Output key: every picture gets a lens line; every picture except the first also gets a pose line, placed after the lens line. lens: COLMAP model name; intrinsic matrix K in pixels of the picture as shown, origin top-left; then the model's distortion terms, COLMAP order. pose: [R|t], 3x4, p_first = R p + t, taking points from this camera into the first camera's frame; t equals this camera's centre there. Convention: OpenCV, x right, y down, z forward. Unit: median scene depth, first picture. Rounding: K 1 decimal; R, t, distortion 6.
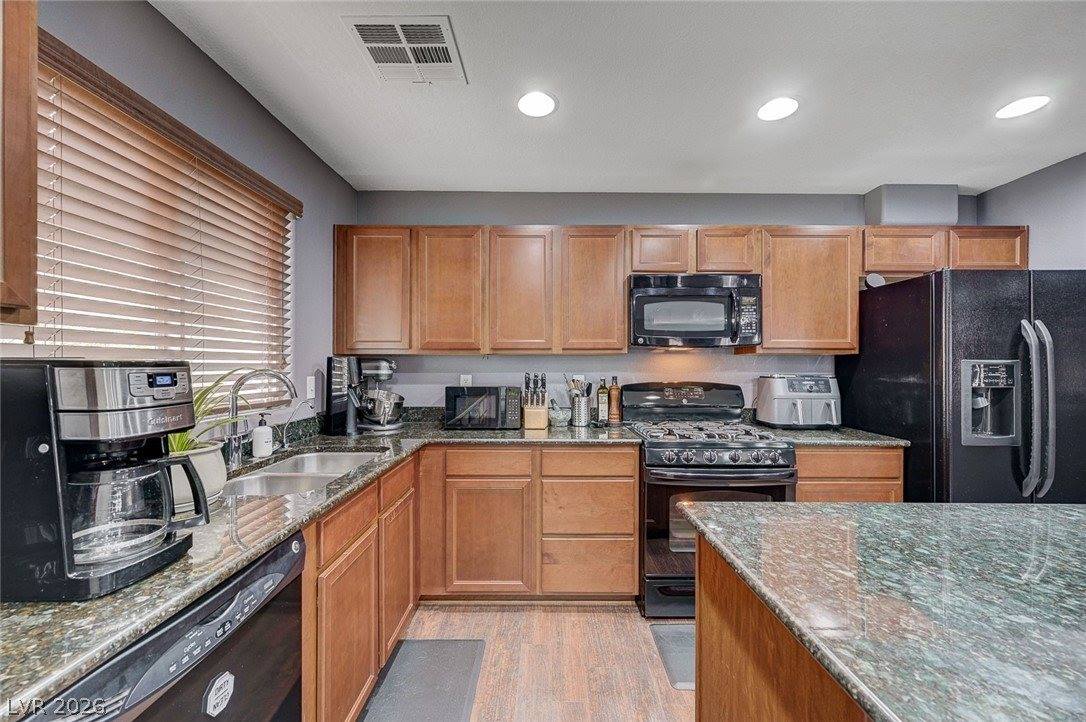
lens RADIAL K [[431.4, 0, 544.5], [0, 431.4, 363.7], [0, 0, 1]] dist [-0.000086, -0.000118]
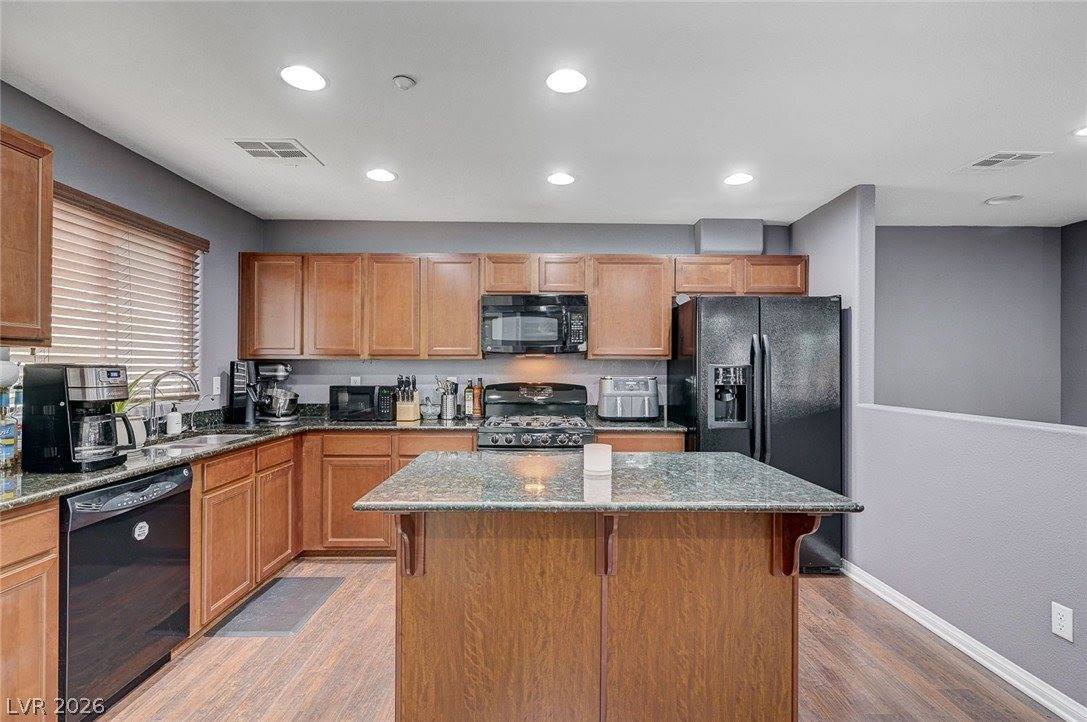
lens RADIAL K [[516.3, 0, 545.6], [0, 516.3, 365.9], [0, 0, 1]] dist [-0.002354, -0.000261]
pose [[0.999907, 0.001226, 0.013608, 0.390285], [-0.001180, 0.999994, -0.003391, 0.001374], [-0.013612, 0.003374, 0.999902, -0.507664]]
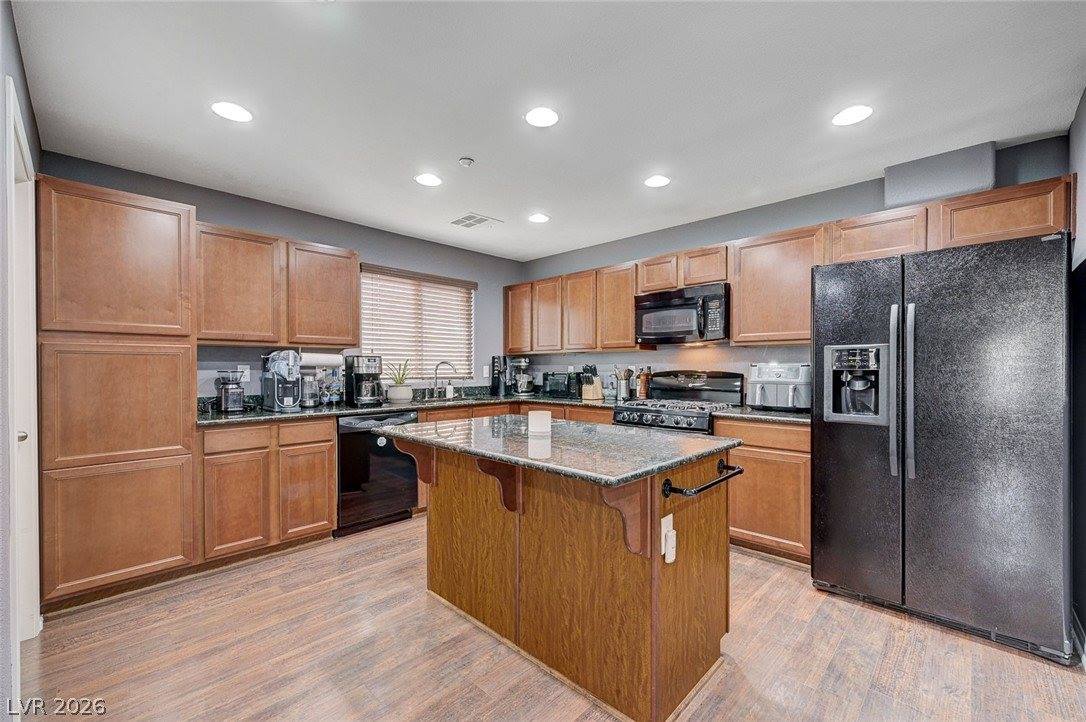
lens RADIAL K [[442.2, 0, 543.3], [0, 442.2, 369.7], [0, 0, 1]] dist [0.001954, 0.000067]
pose [[0.718649, -0.001281, -0.695372, 1.086881], [0.005748, 0.999975, 0.004099, 0.039289], [0.695349, -0.006943, 0.718638, -0.301002]]
